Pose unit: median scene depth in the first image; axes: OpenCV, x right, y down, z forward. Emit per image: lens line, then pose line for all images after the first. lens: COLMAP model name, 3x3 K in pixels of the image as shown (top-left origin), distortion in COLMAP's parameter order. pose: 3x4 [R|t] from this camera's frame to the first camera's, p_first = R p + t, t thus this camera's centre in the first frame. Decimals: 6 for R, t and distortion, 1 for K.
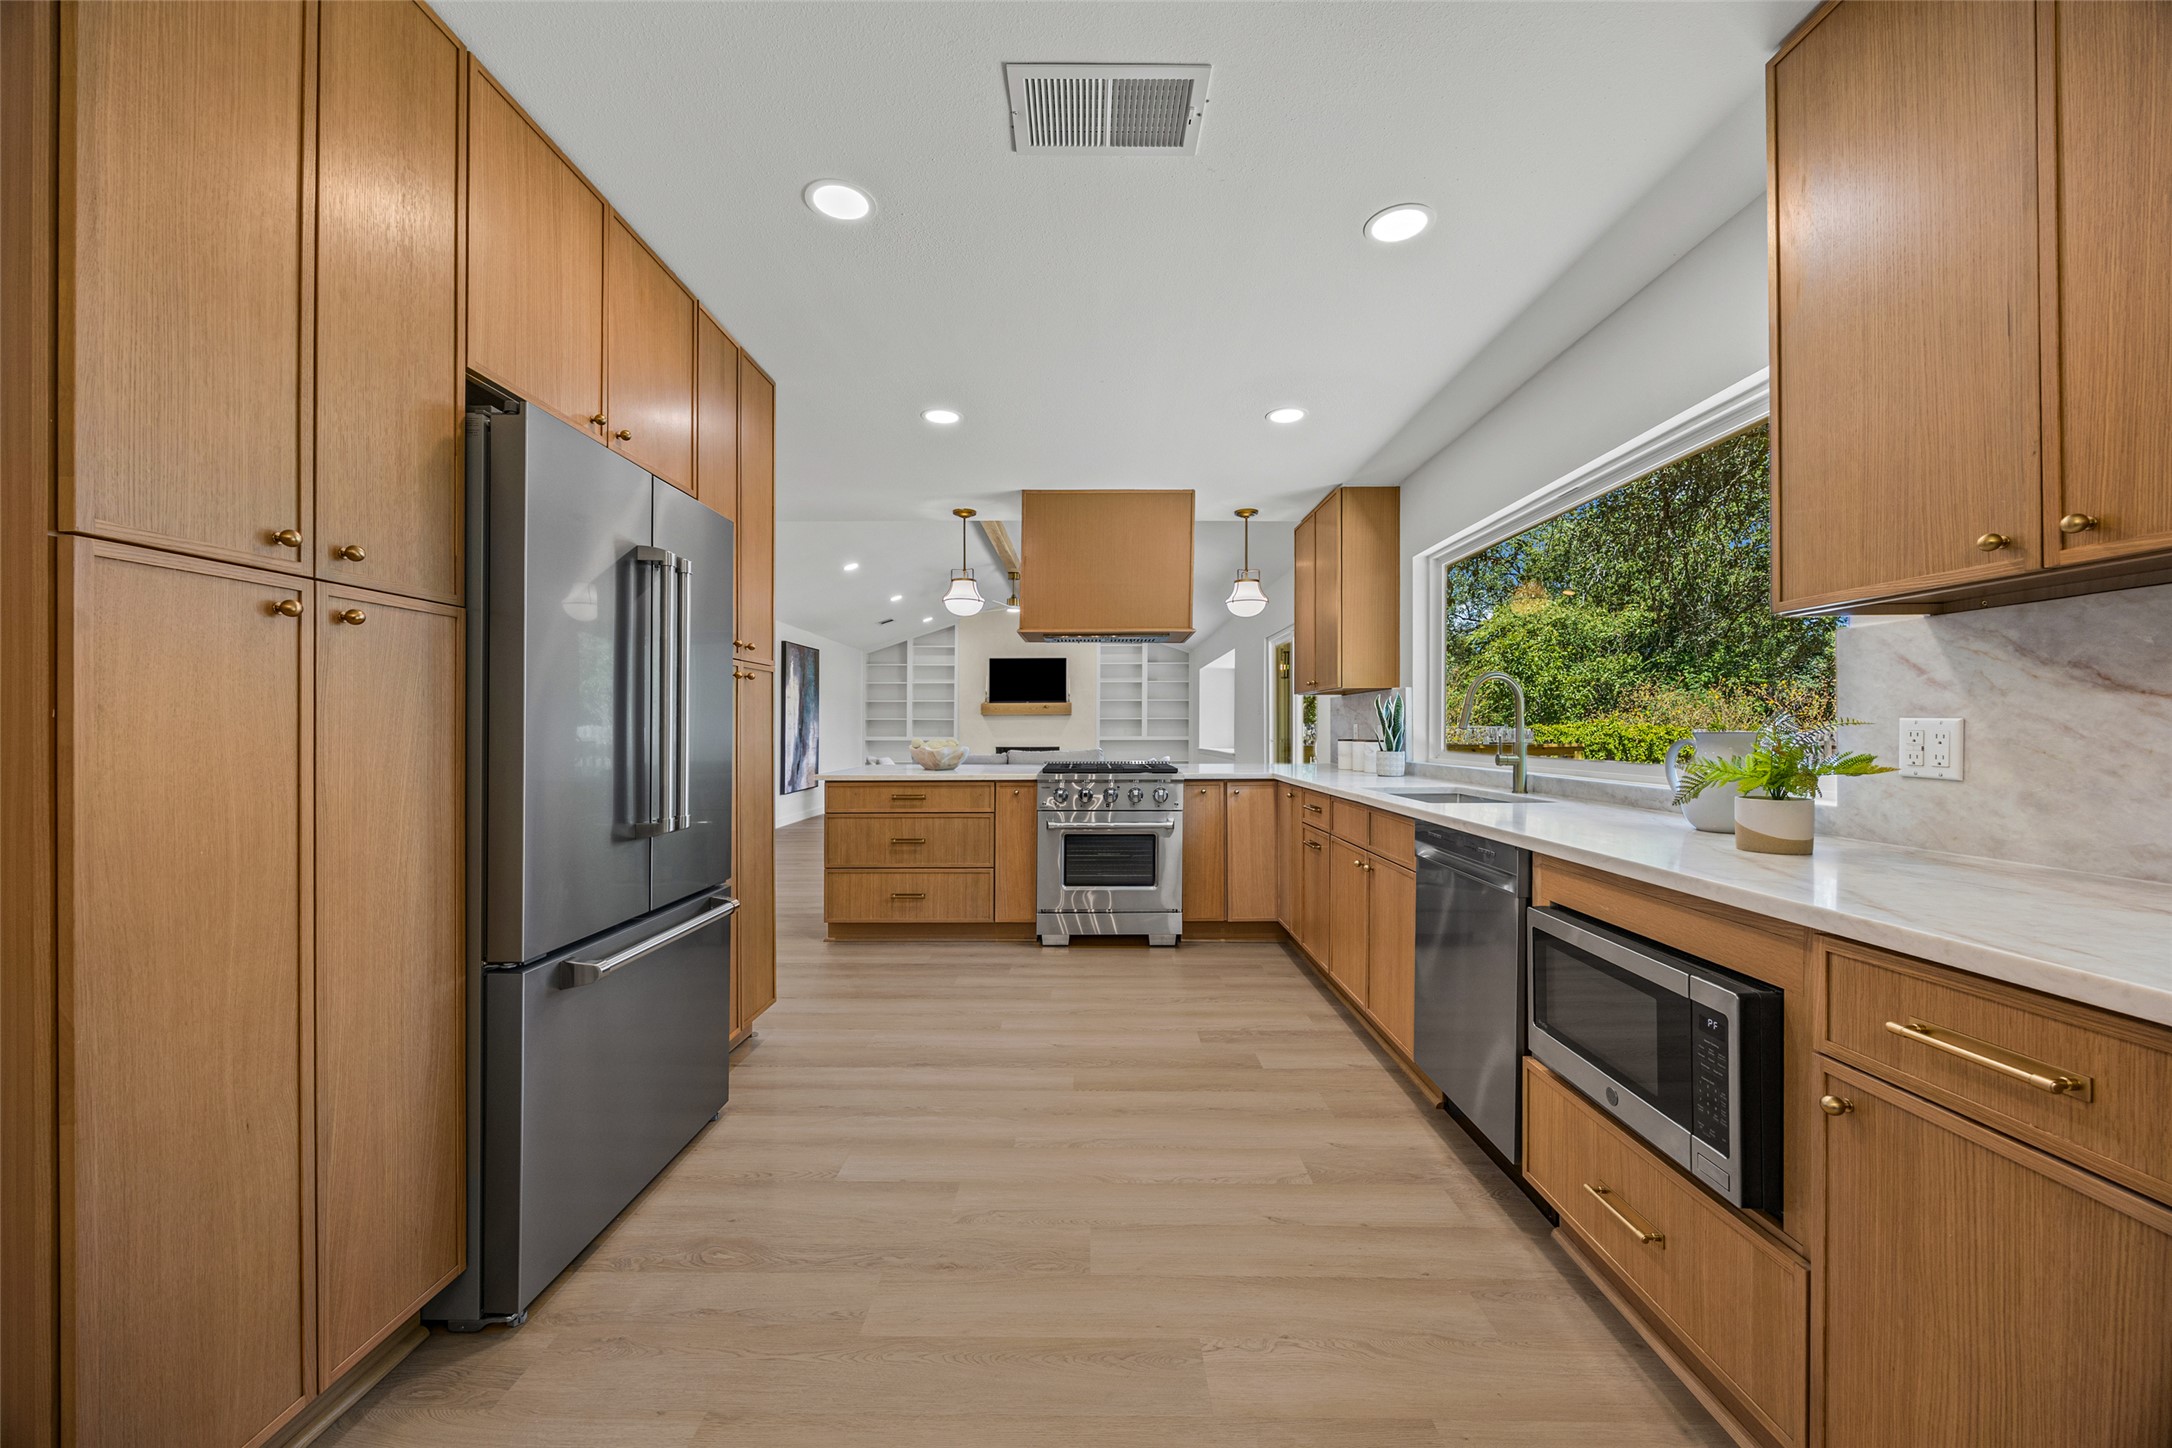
lens RADIAL K [[821.1, 0, 1075.4], [0, 821.1, 727.4], [0, 0, 1]] dist [-0.008501, 0.000987]
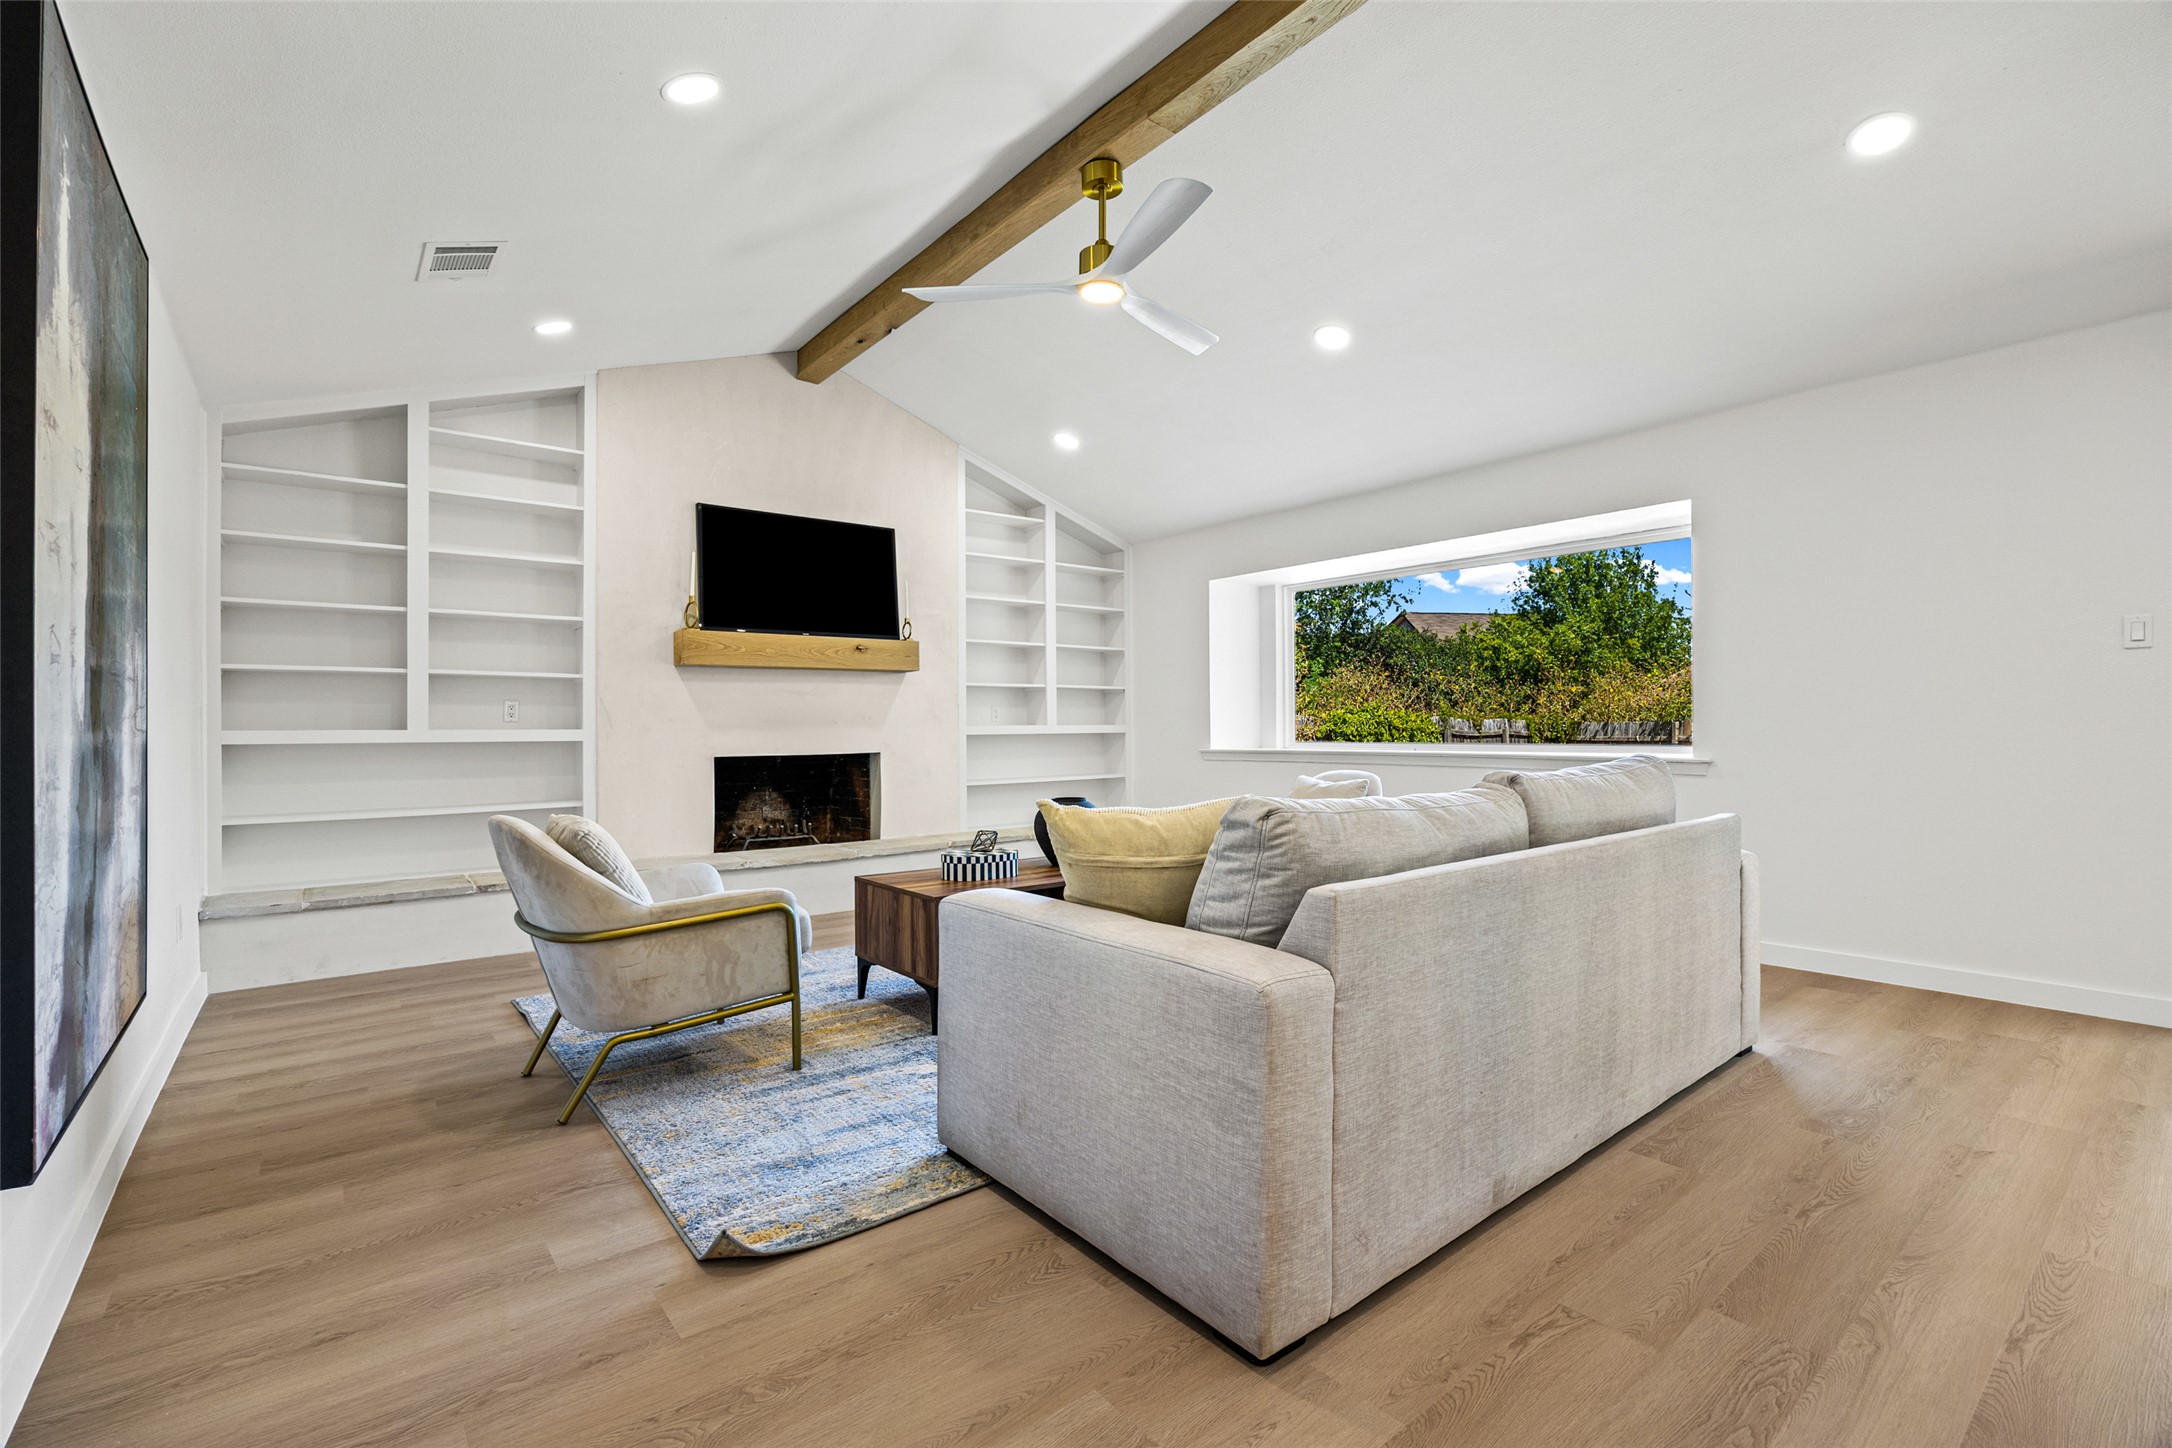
lens RADIAL K [[926.4, 0, 1050.0], [0, 926.4, 717.8], [0, 0, 1]] dist [0.027980, -0.001949]
pose [[0.769176, -0.000345, 0.639037, -1.354999], [0.001075, 0.999999, -0.000754, 0.040734], [-0.639036, 0.001267, 0.769176, 3.333841]]
